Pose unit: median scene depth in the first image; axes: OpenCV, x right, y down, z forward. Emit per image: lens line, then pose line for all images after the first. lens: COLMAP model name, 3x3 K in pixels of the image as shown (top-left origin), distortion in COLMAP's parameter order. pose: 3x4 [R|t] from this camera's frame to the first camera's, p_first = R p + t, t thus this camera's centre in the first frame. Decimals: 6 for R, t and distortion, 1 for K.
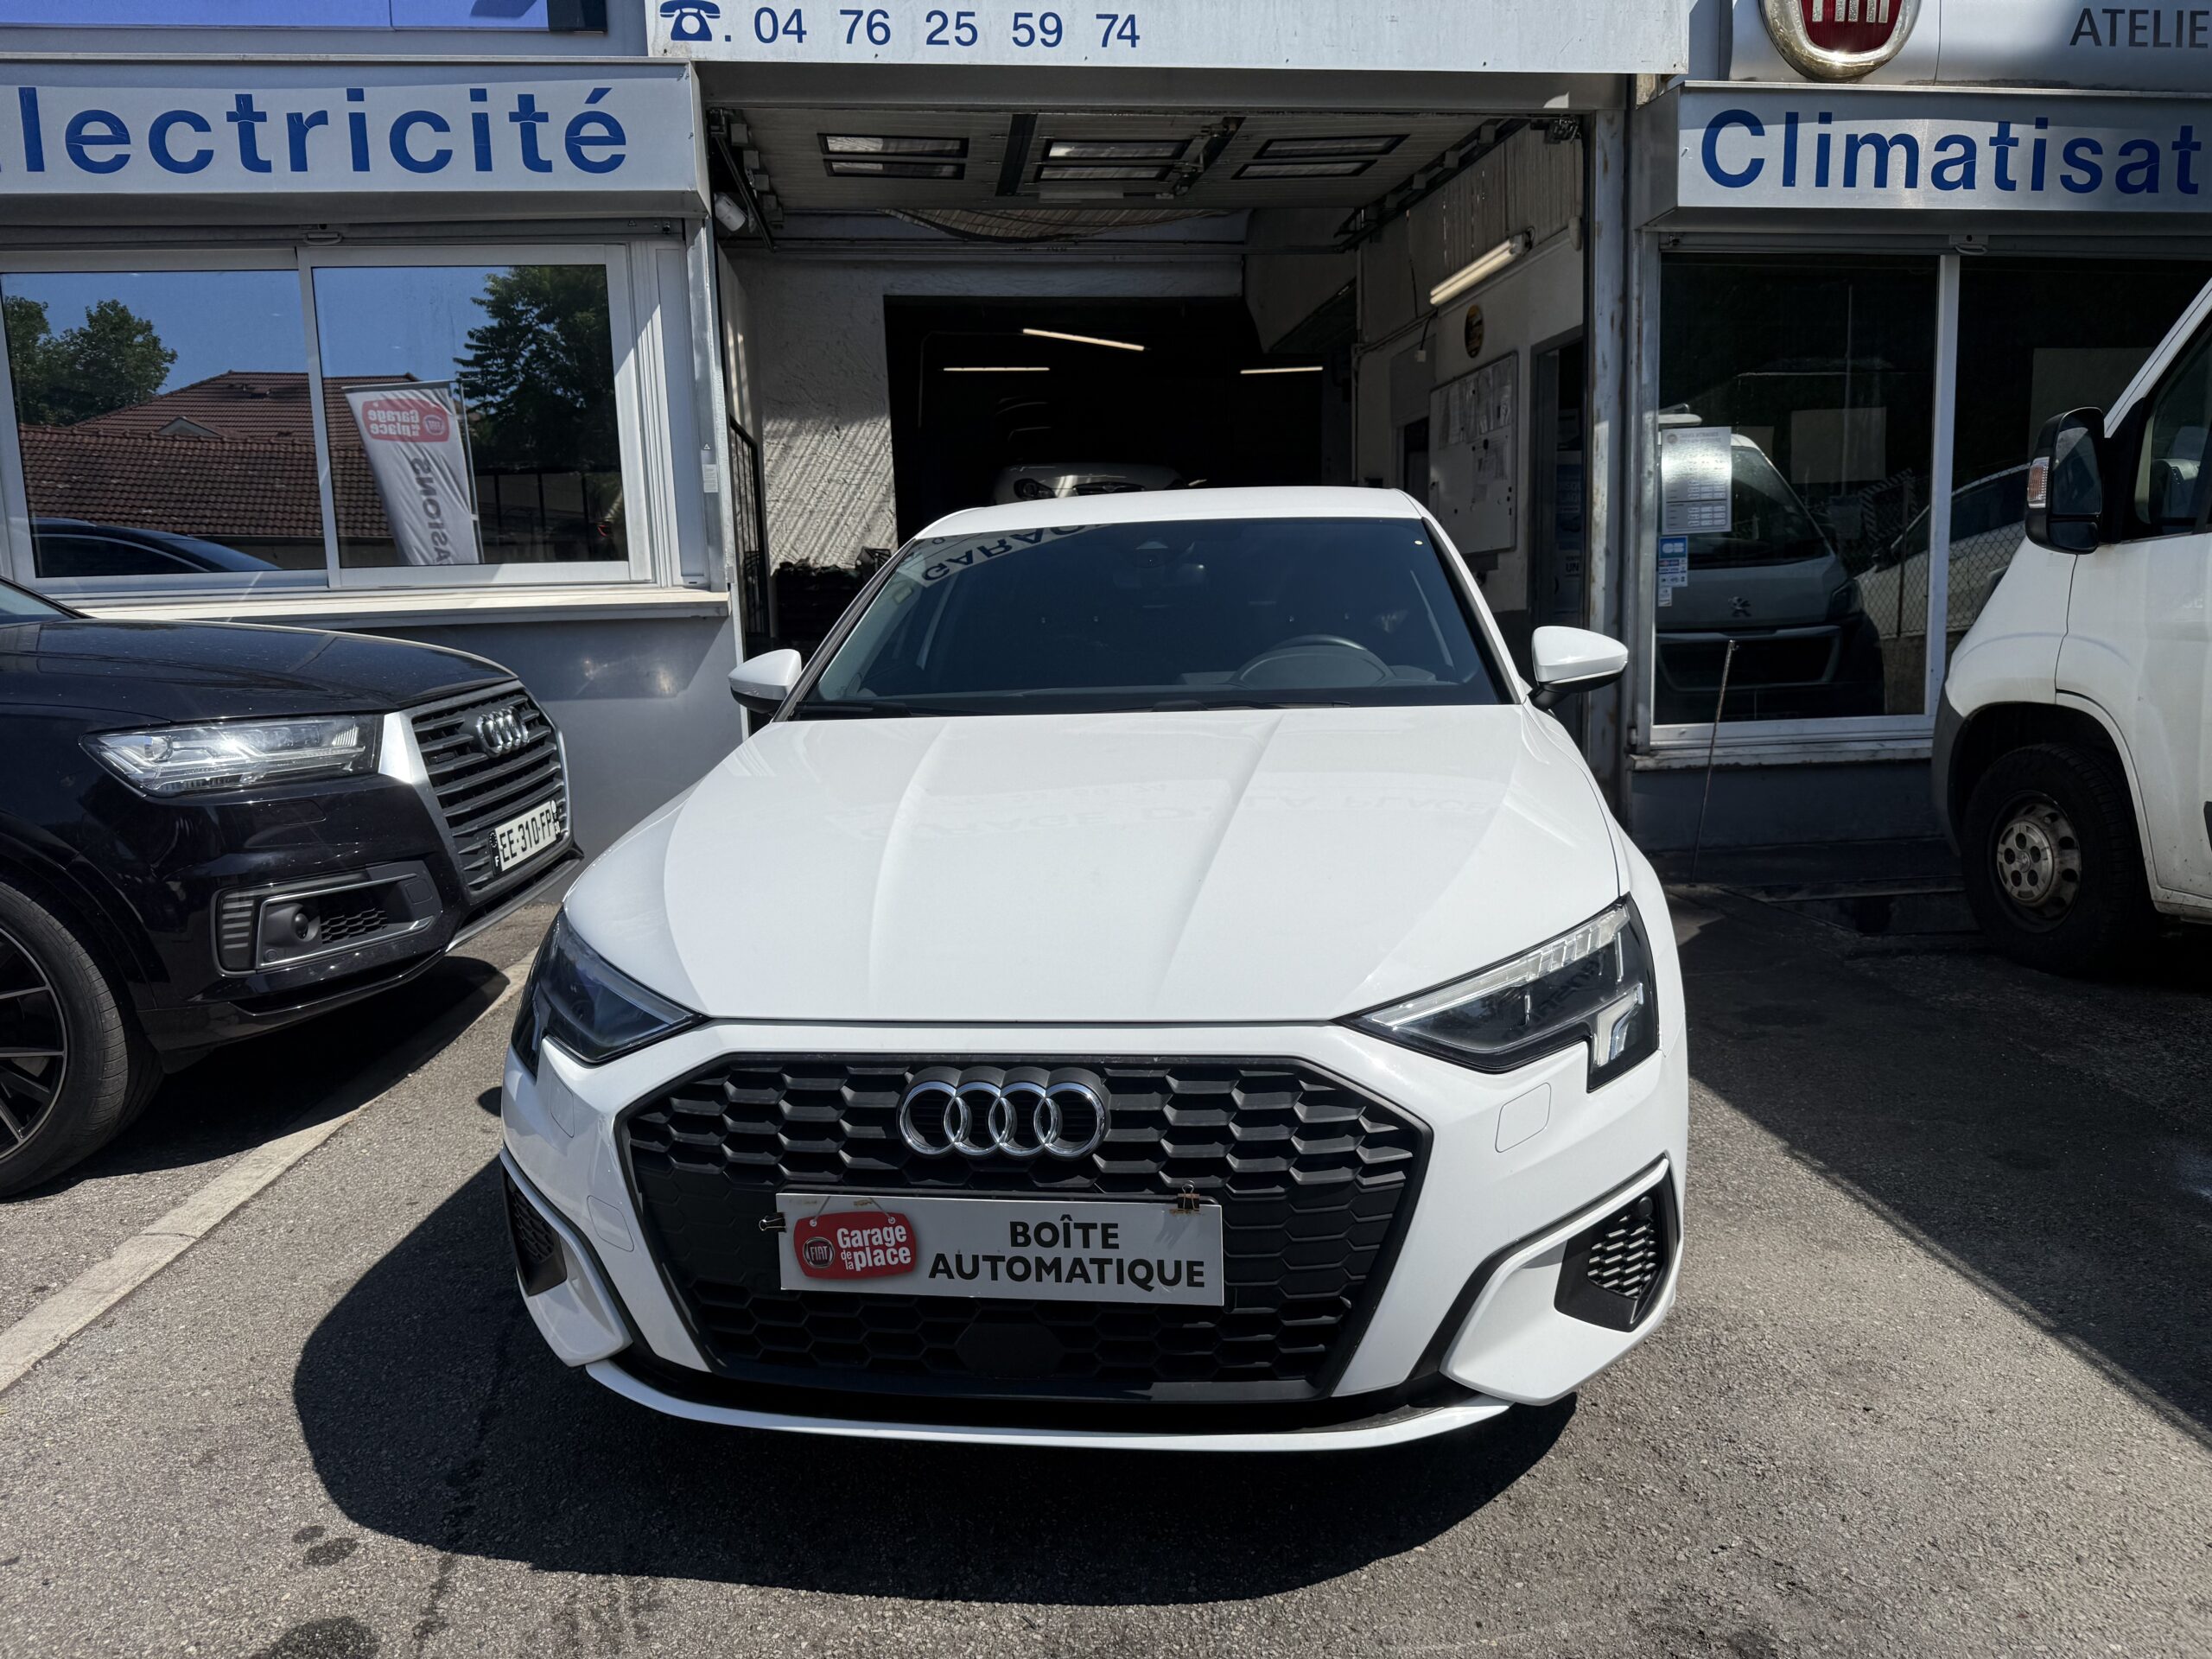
lens RADIAL K [[1549.0, 0, 1111.9], [0, 1549.0, 791.4], [0, 0, 1]] dist [0.032652, -0.049729]
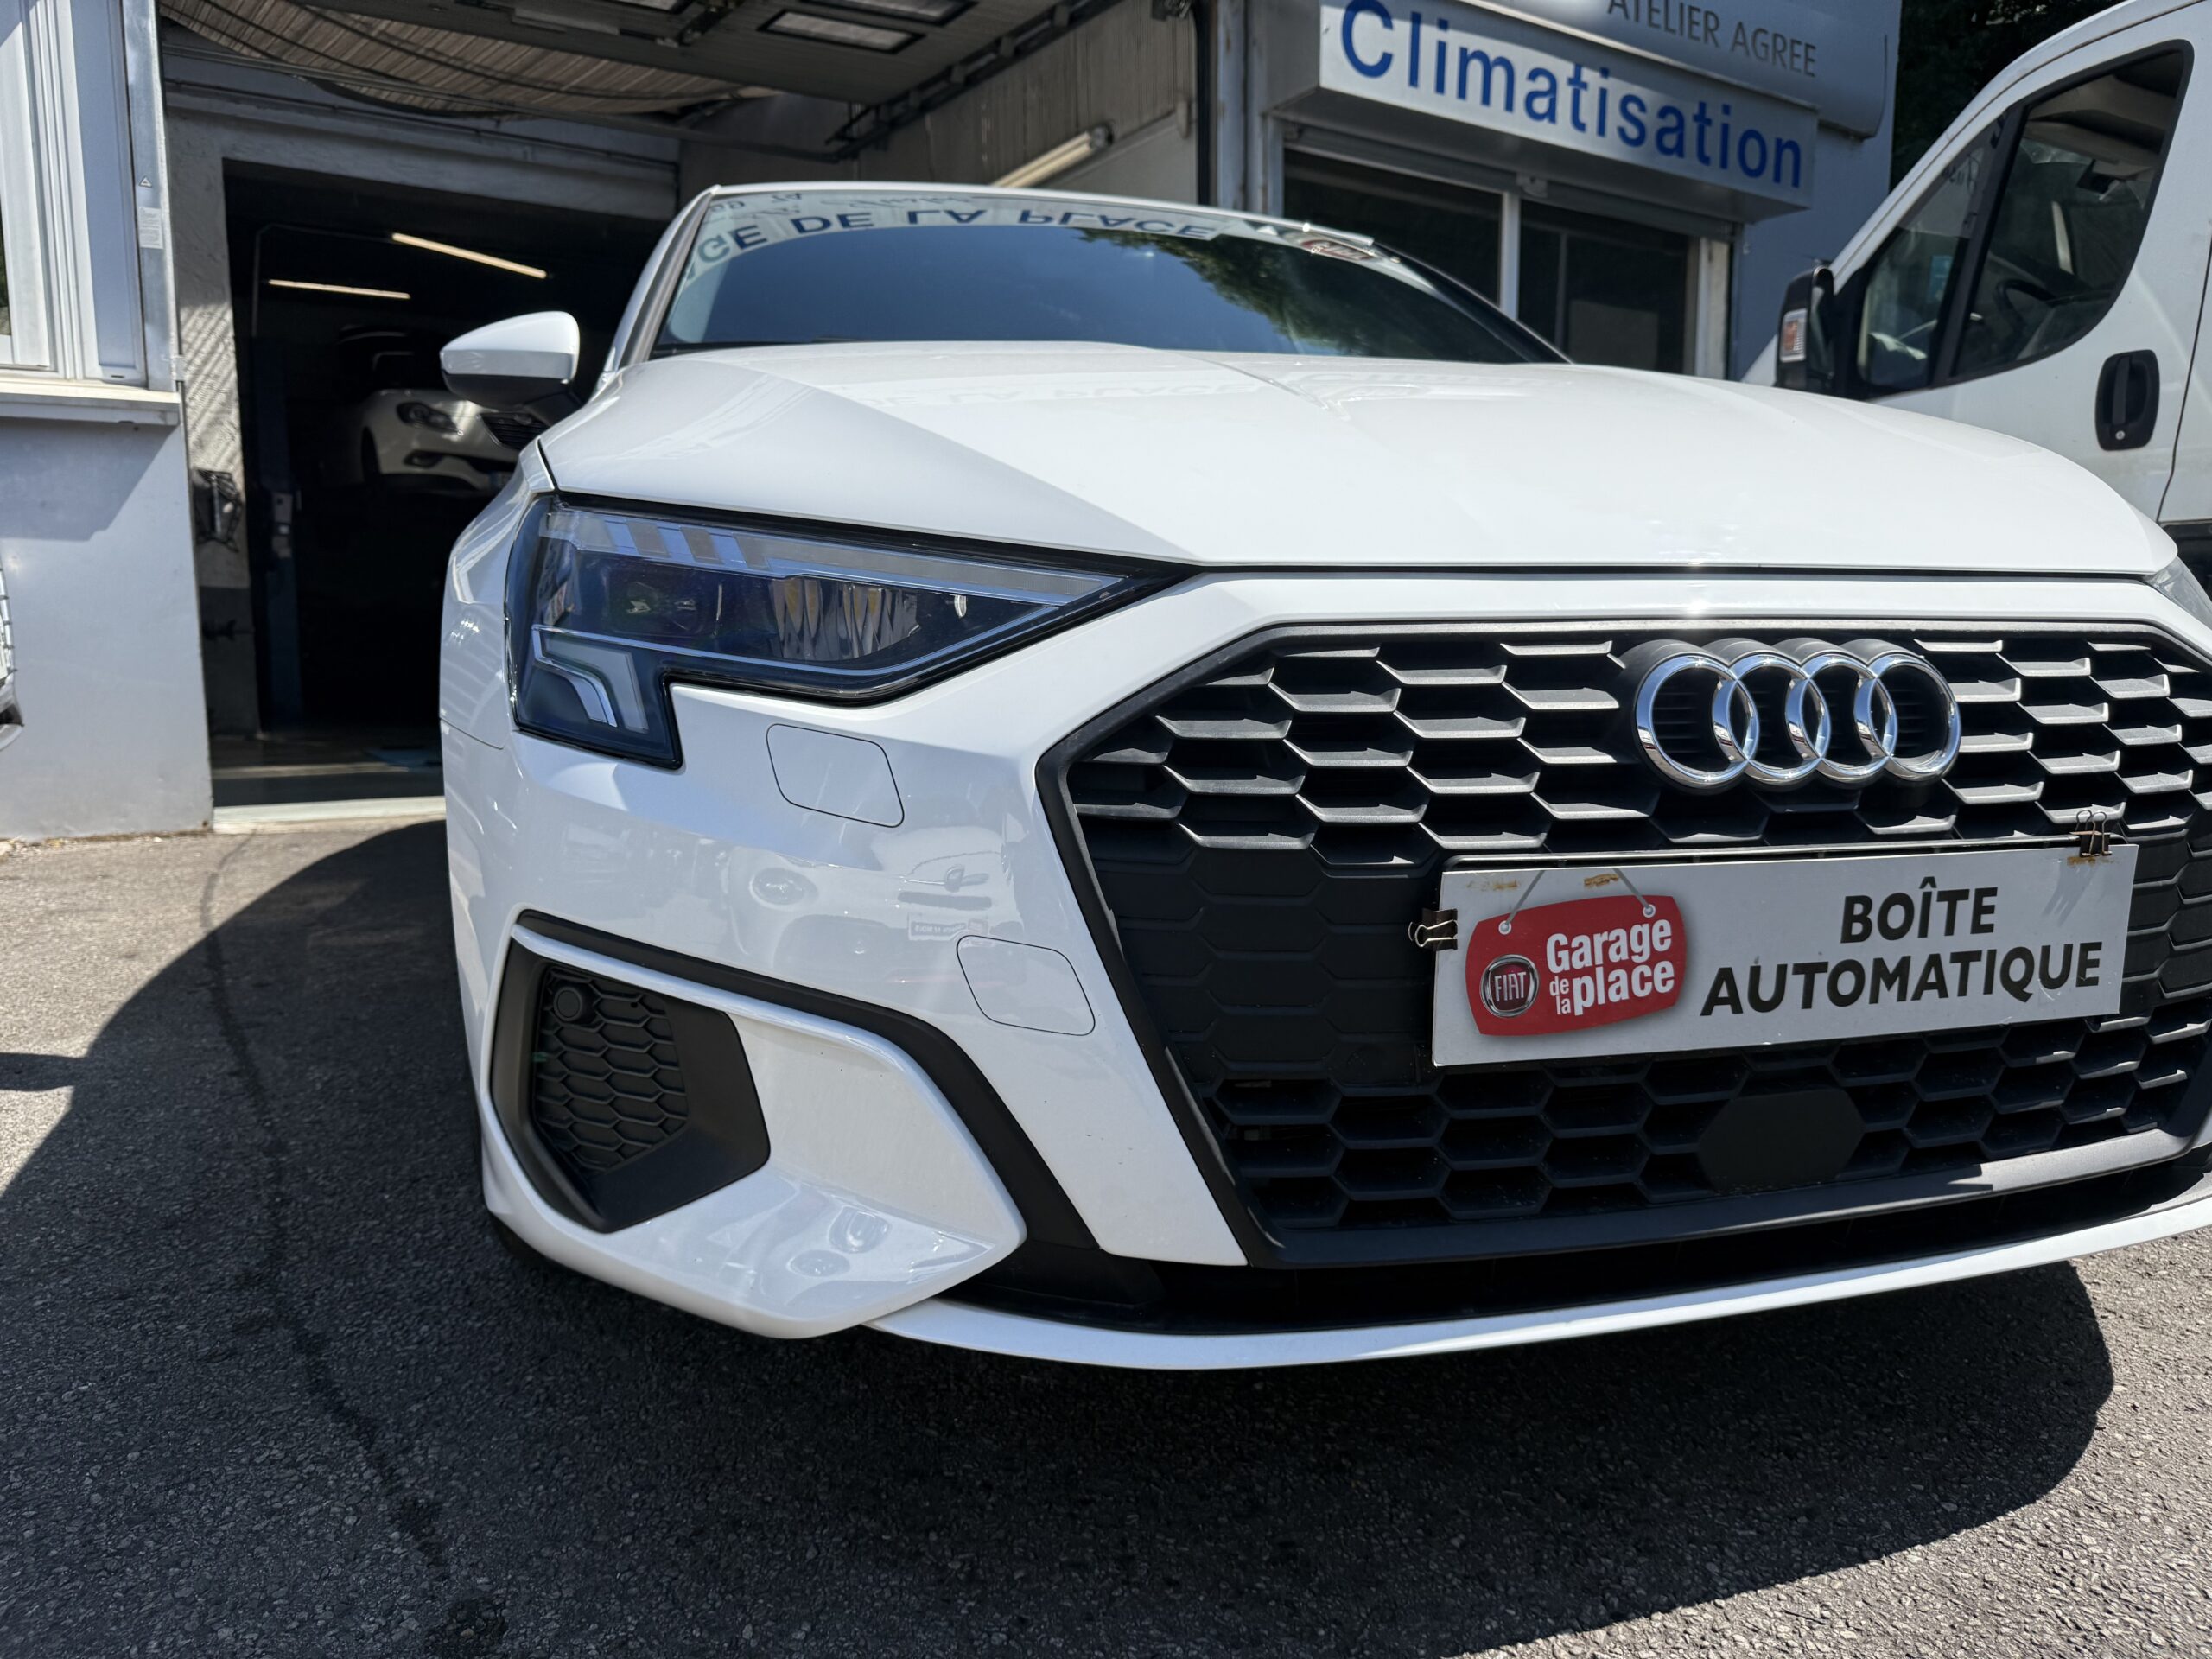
lens RADIAL K [[1573.1, 0, 1116.8], [0, 1573.1, 816.2], [0, 0, 1]] dist [-0.006180, -0.000204]
pose [[0.908165, -0.018041, 0.418224, -0.241642], [0.021904, 0.999750, -0.004437, 0.110836], [-0.418039, 0.013190, 0.908333, 0.270905]]
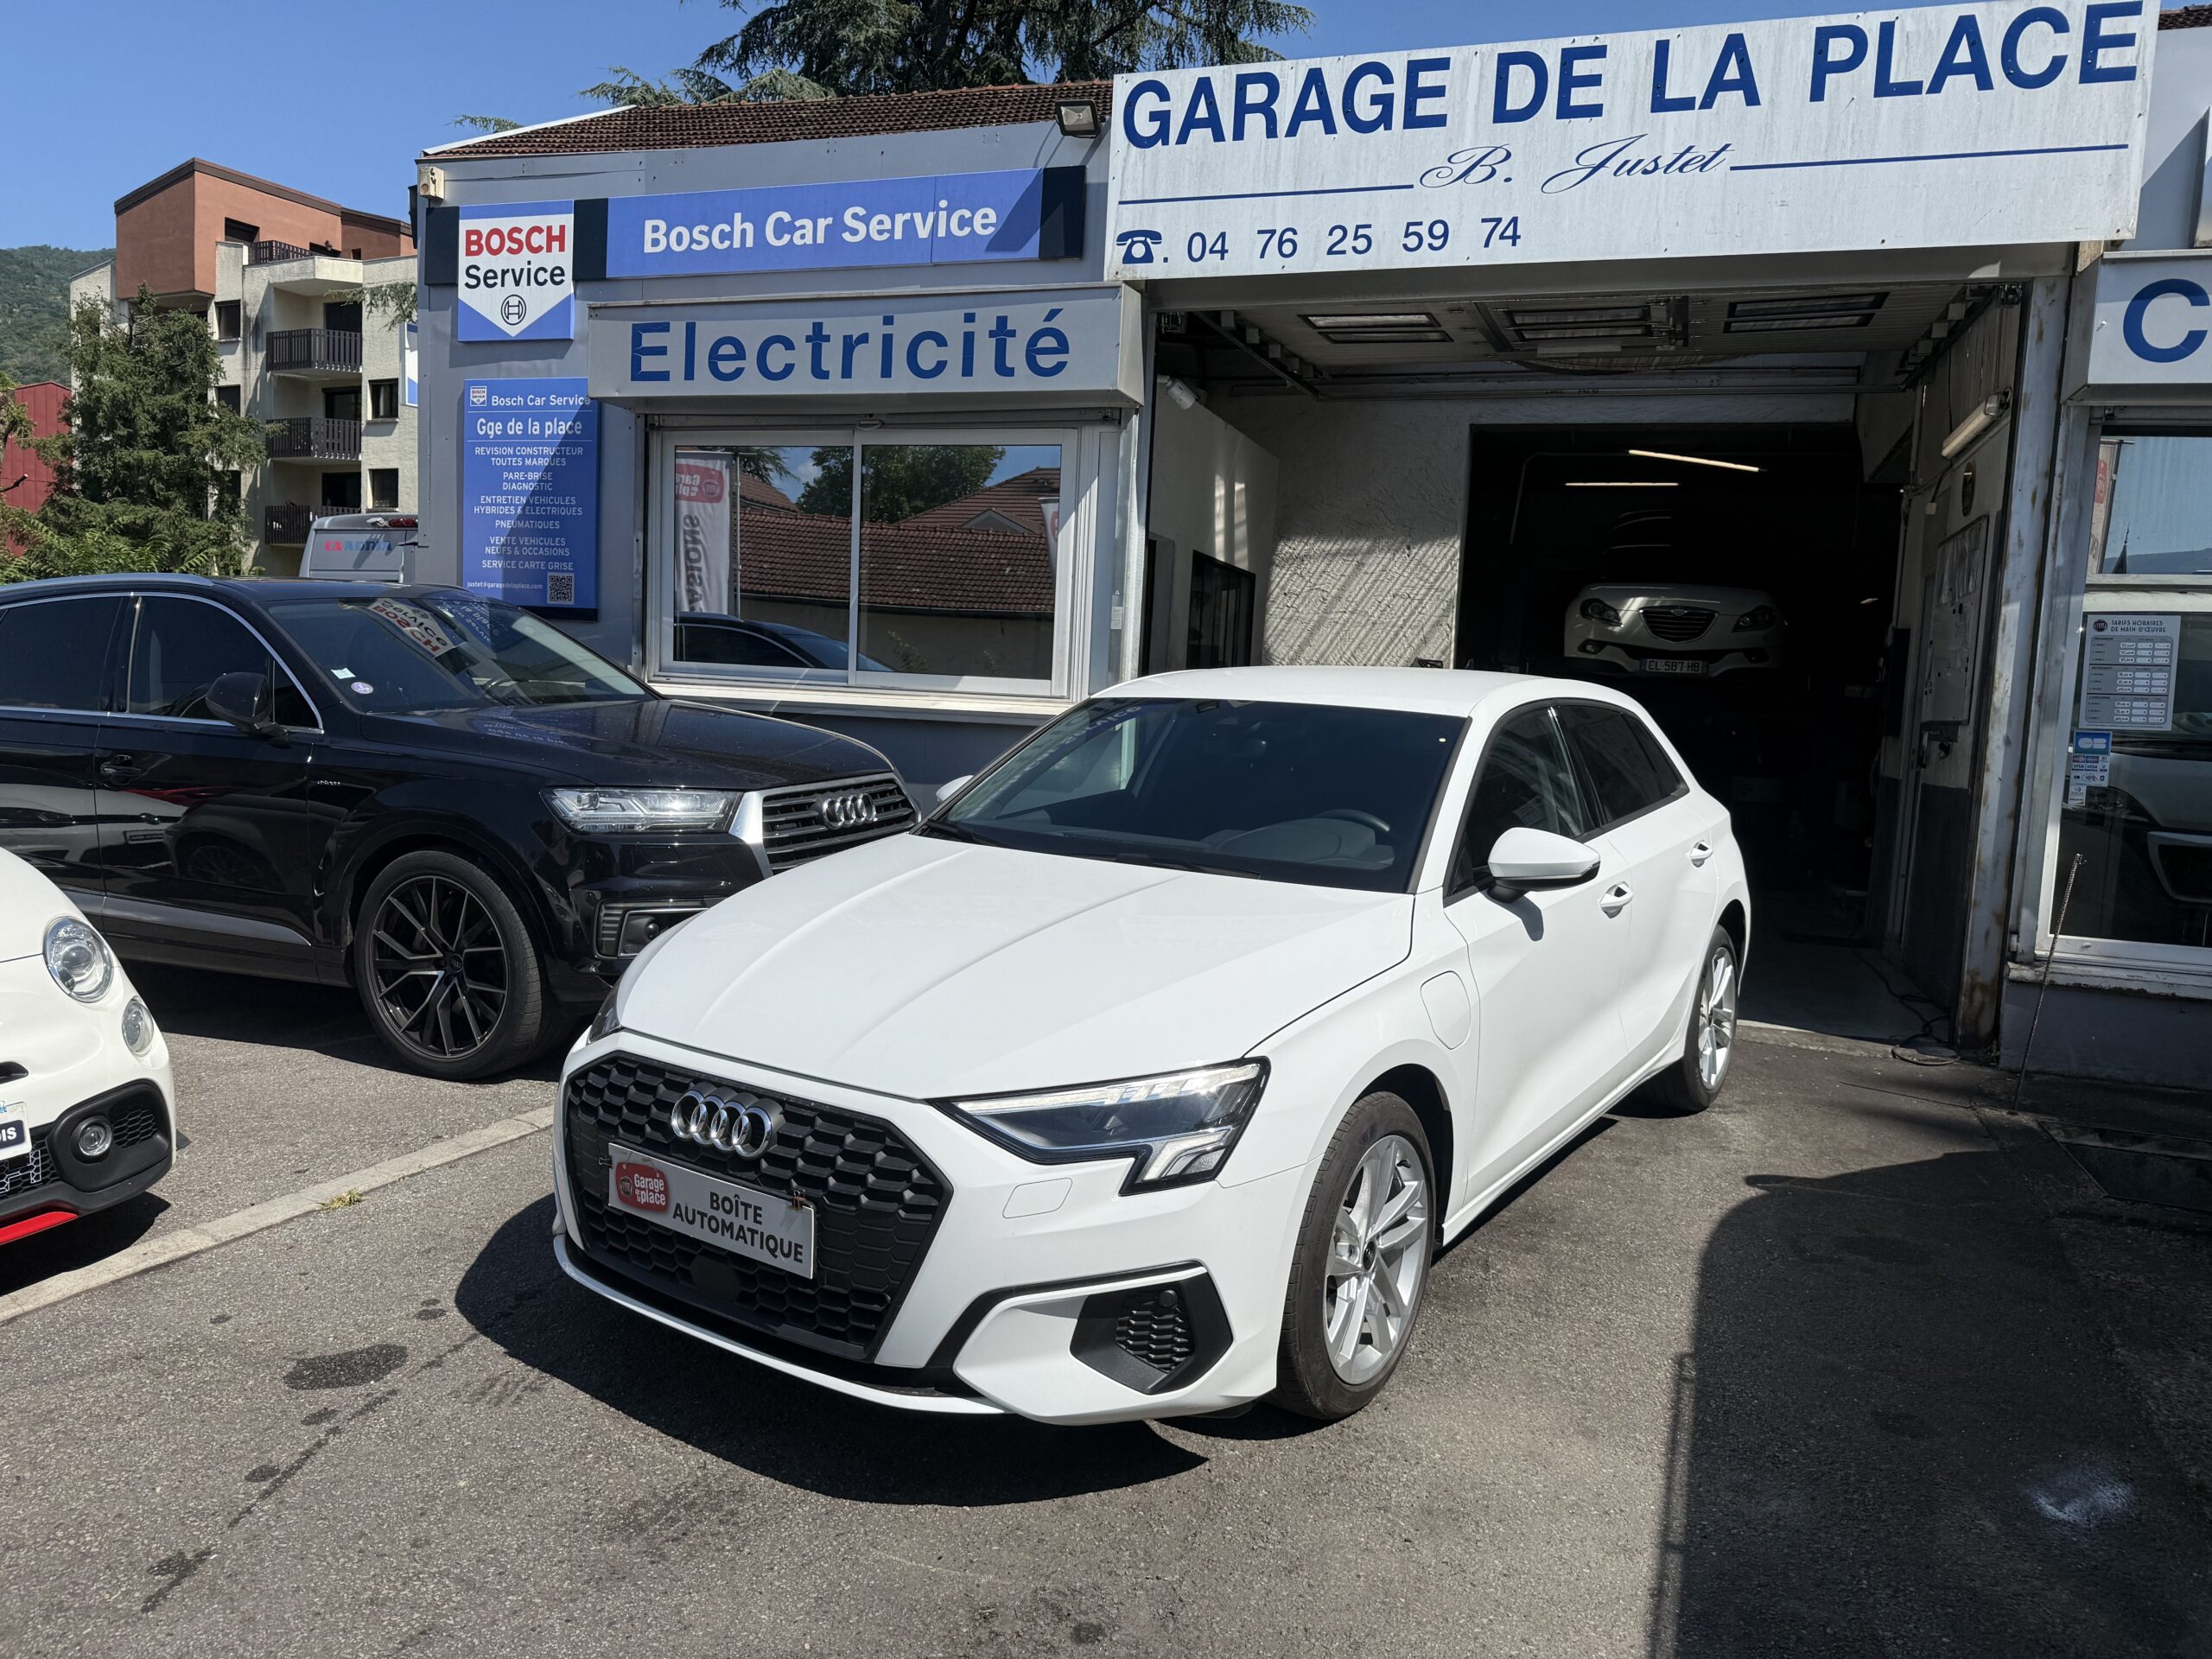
lens RADIAL K [[1530.6, 0, 1106.4], [0, 1530.6, 801.9], [0, 0, 1]] dist [0.044956, -0.069424]
pose [[0.891328, 0.108559, -0.440170, 0.407258], [-0.128223, 0.991631, -0.015081, -0.057931], [0.434849, 0.069882, 0.897788, -0.094985]]
